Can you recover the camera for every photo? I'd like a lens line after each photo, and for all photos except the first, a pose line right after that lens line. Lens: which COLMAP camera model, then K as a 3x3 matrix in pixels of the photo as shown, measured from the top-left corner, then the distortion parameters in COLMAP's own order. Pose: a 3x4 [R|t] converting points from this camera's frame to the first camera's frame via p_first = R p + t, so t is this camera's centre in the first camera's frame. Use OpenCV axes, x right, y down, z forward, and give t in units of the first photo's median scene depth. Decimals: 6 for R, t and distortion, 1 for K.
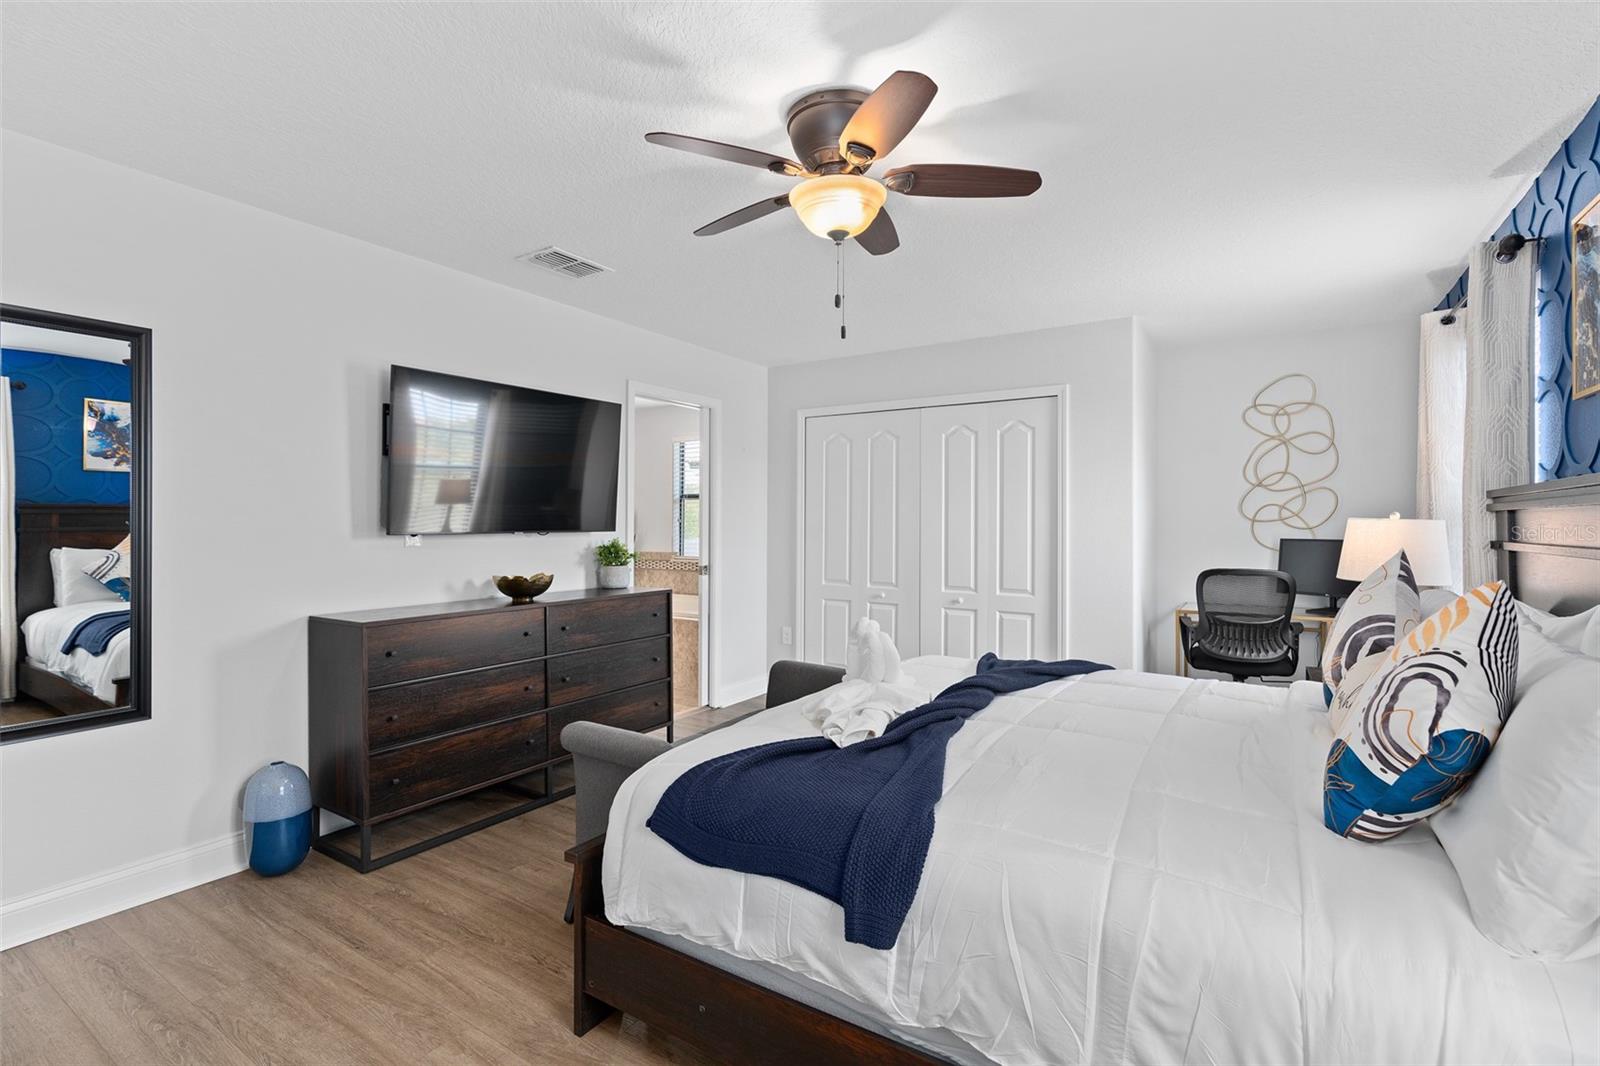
lens RADIAL K [[732.9, 0, 801.3], [0, 732.9, 527.0], [0, 0, 1]] dist [-0.008296, 0.000209]
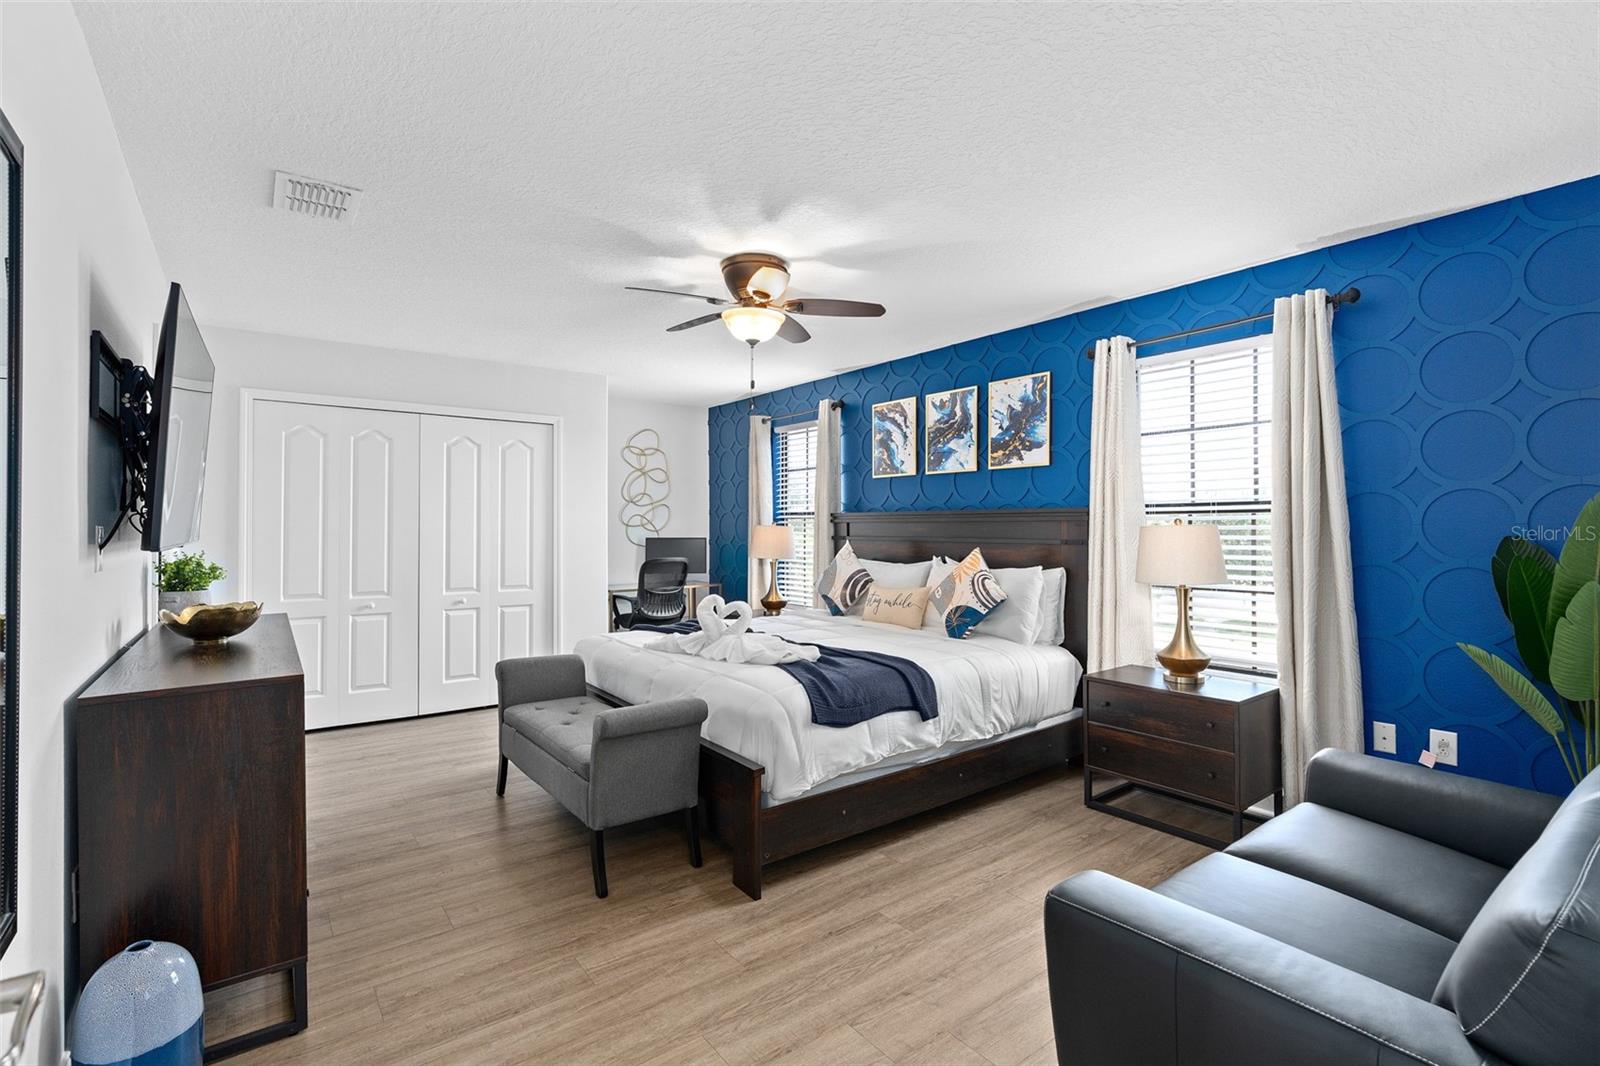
lens RADIAL K [[732.9, 0, 799.5], [0, 732.9, 529.0], [0, 0, 1]] dist [-0.008296, 0.000209]
pose [[0.345932, -0.004682, 0.938248, -1.166492], [0.004585, 0.999984, 0.003299, -0.010476], [-0.938248, 0.003161, 0.345948, 0.324891]]
